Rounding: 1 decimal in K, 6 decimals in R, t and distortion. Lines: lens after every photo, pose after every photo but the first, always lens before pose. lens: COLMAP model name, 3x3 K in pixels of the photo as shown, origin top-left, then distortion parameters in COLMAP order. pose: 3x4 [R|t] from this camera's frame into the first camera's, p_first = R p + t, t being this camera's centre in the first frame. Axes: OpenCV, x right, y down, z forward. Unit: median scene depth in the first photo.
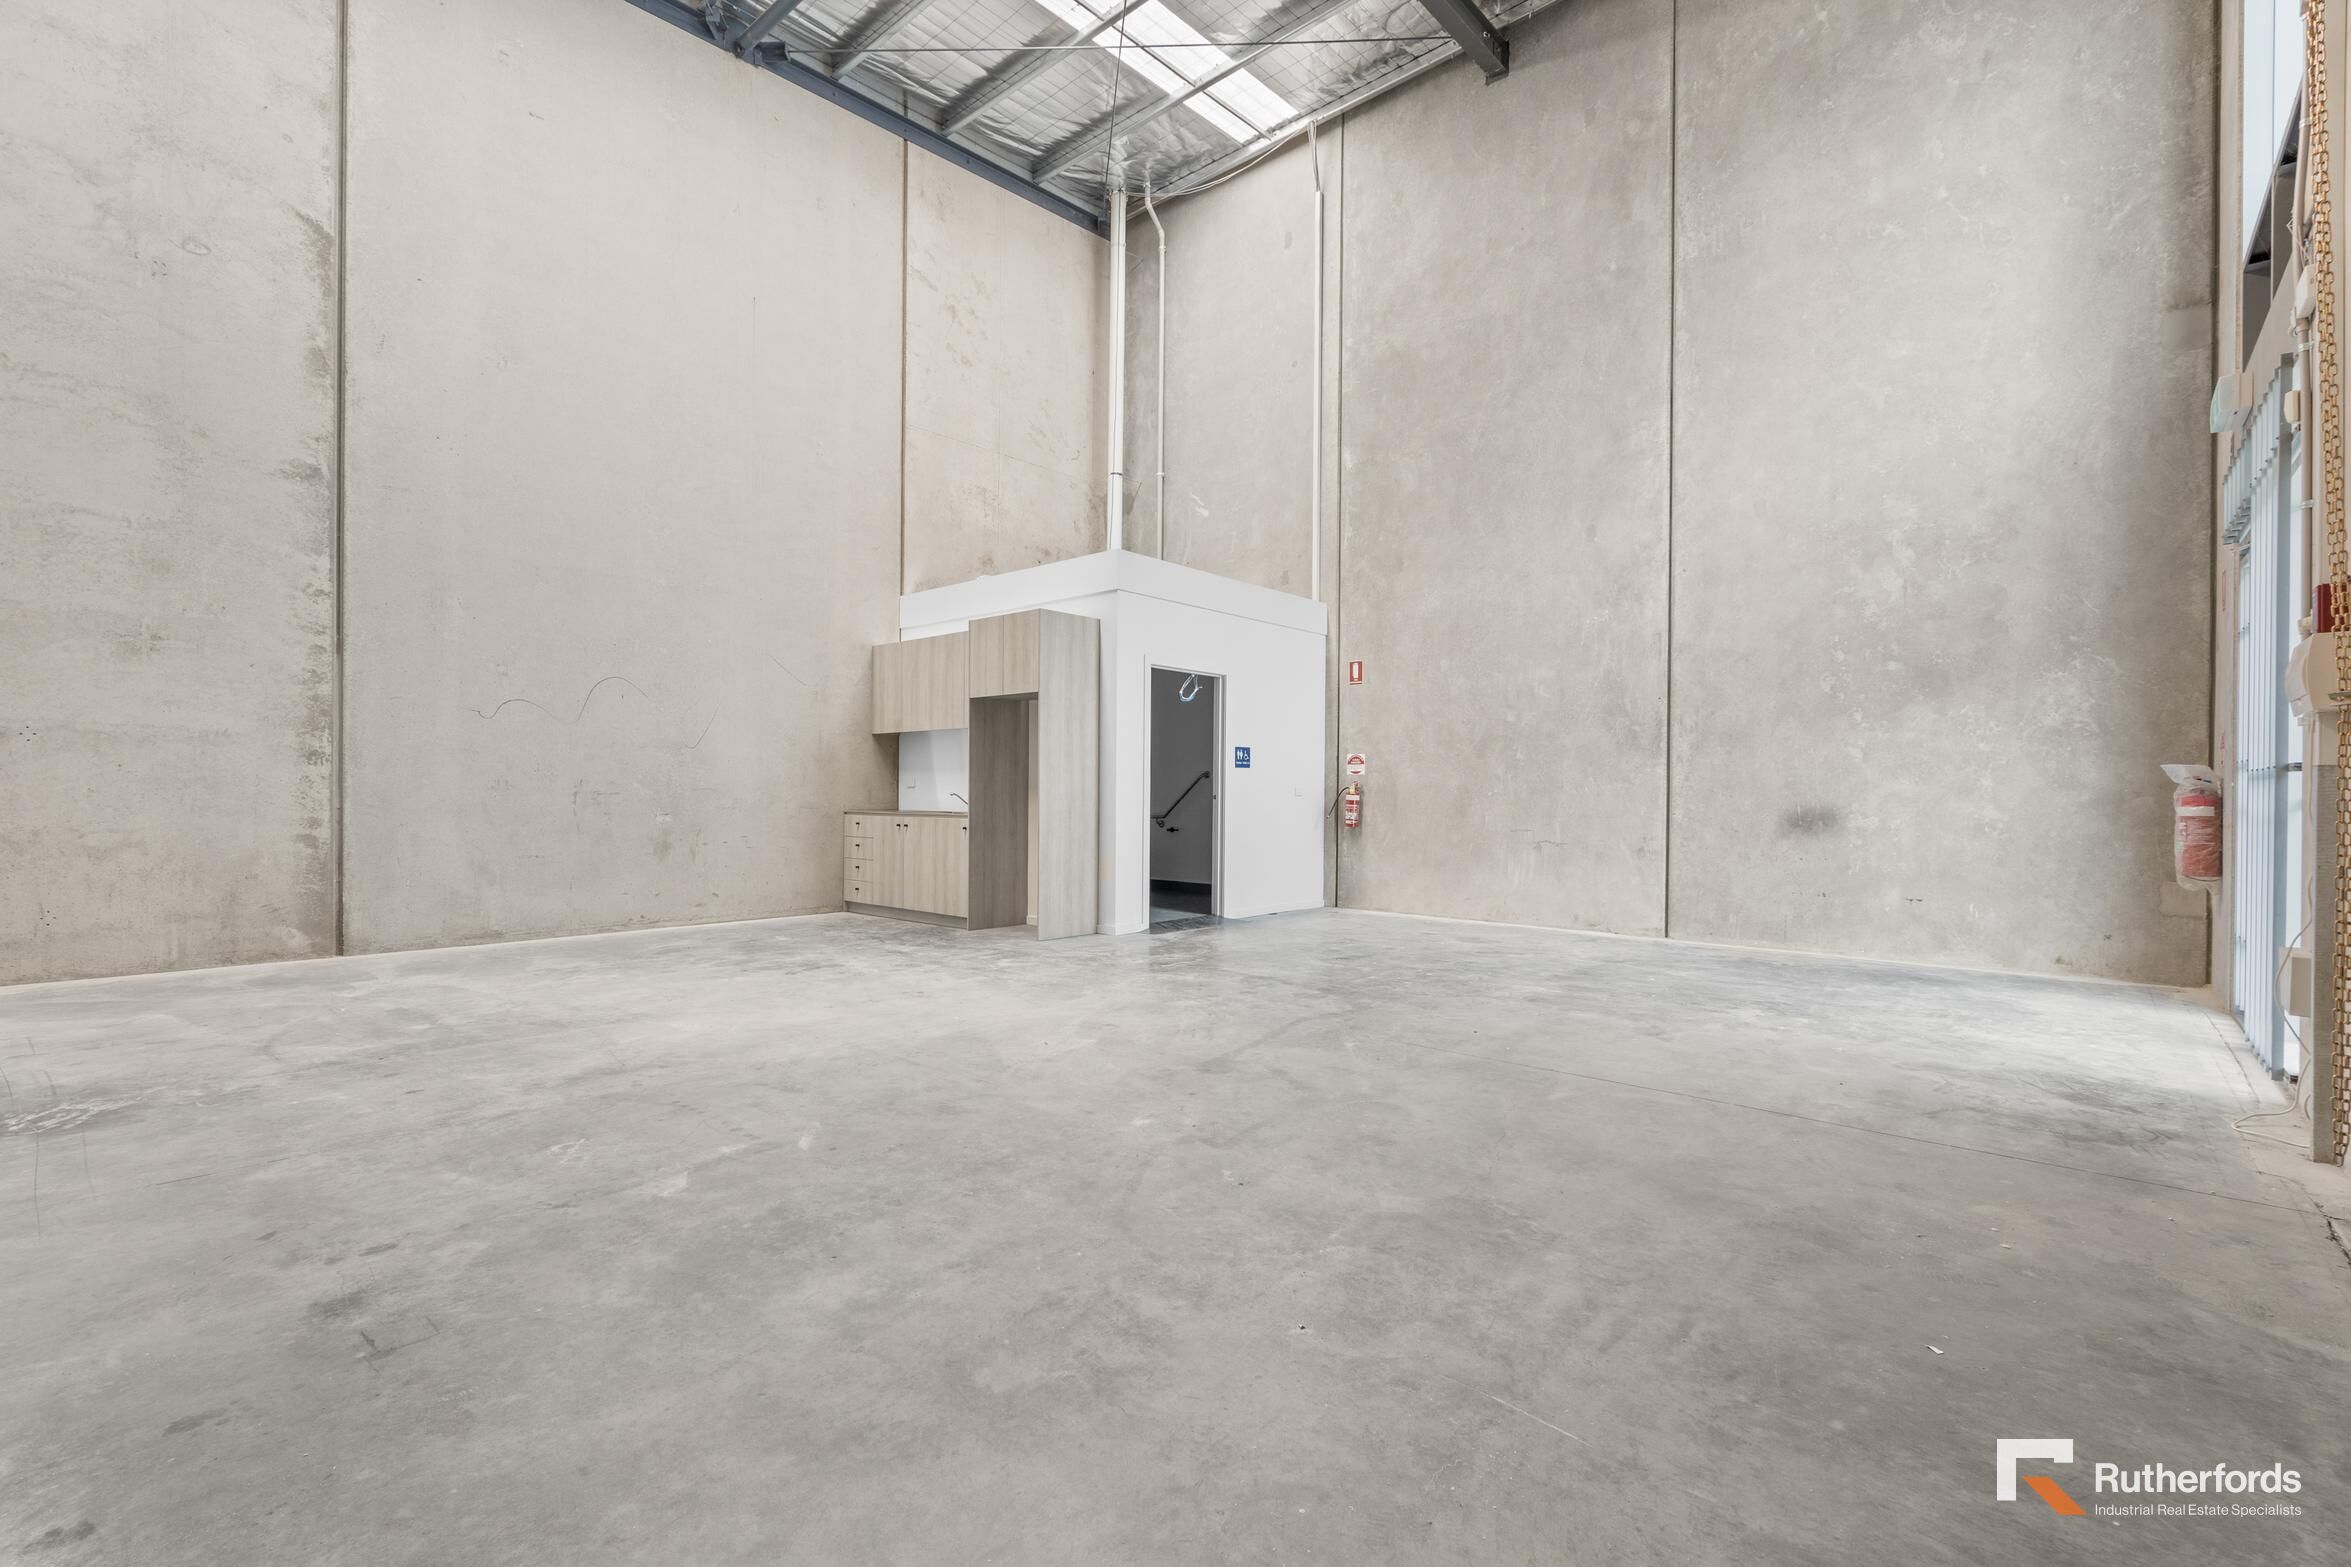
lens RADIAL K [[1043.7, 0, 1173.5], [0, 1043.7, 797.3], [0, 0, 1]] dist [-0.002889, -0.000510]
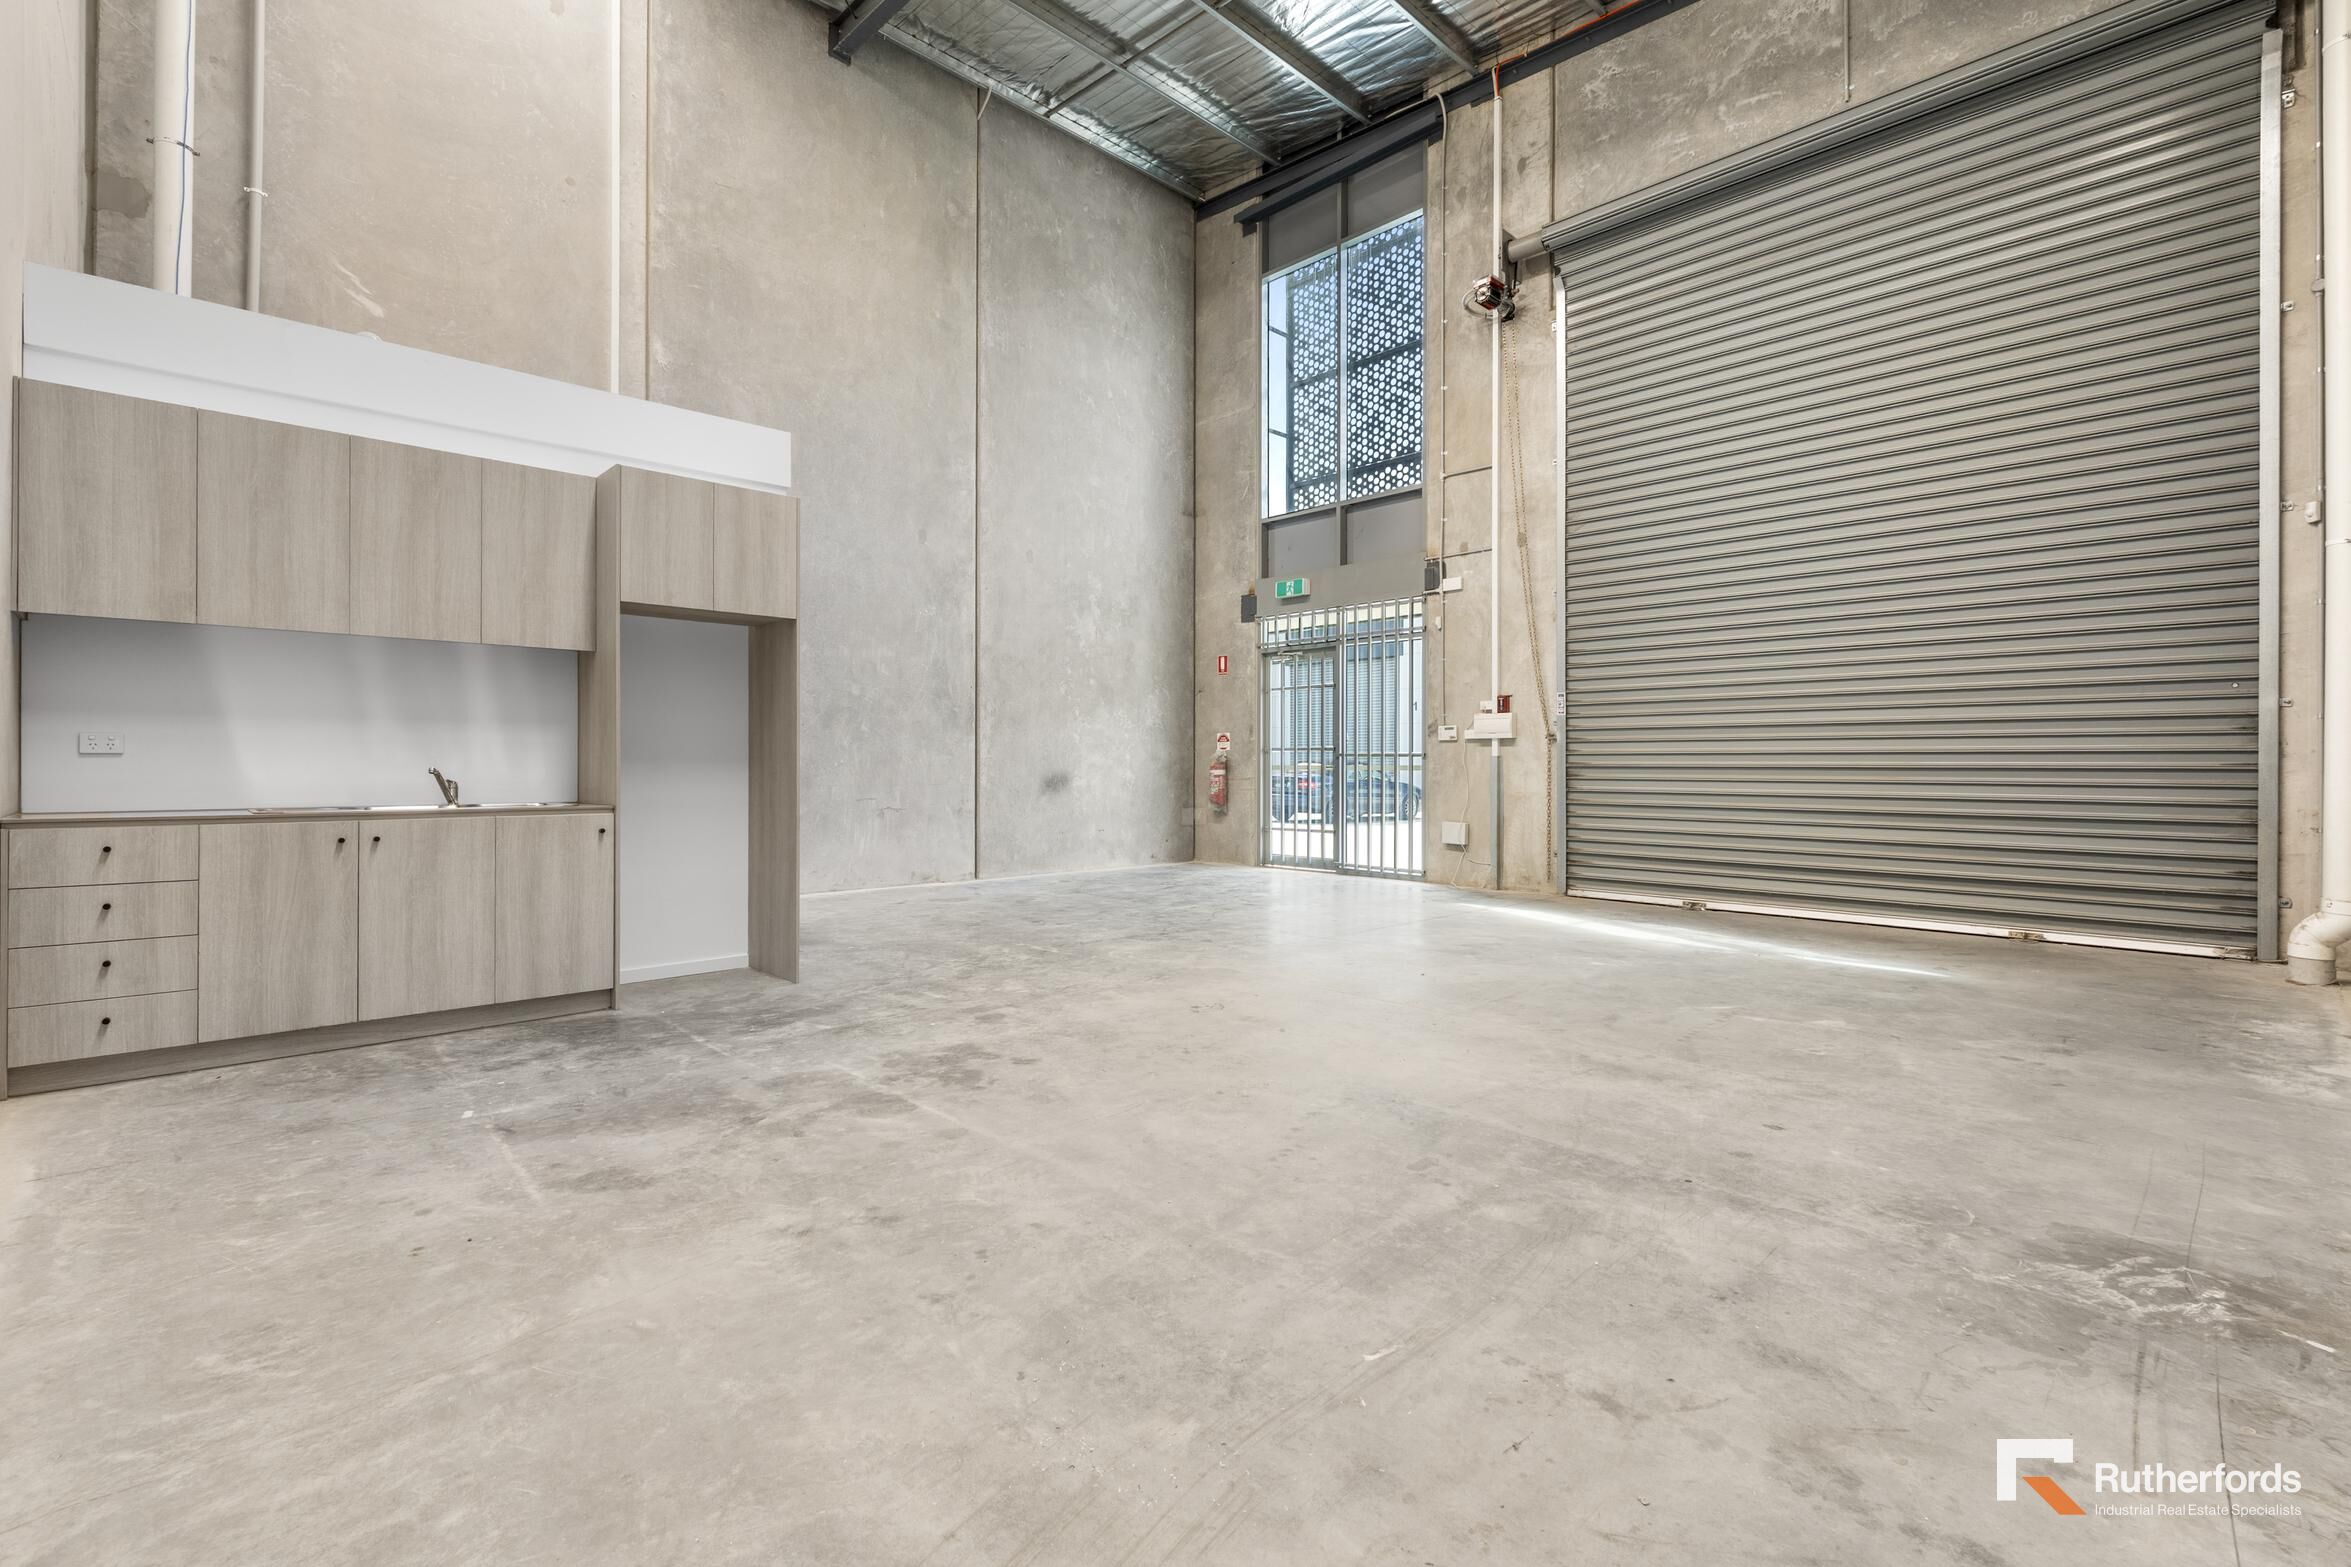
lens RADIAL K [[1043.8, 0, 1173.7], [0, 1043.8, 766.2], [0, 0, 1]] dist [-0.005591, -0.000052]
pose [[0.071780, -0.006860, 0.997397, -0.766178], [0.002365, 0.999975, 0.006707, -0.008515], [-0.997418, 0.001878, 0.071794, 0.680041]]
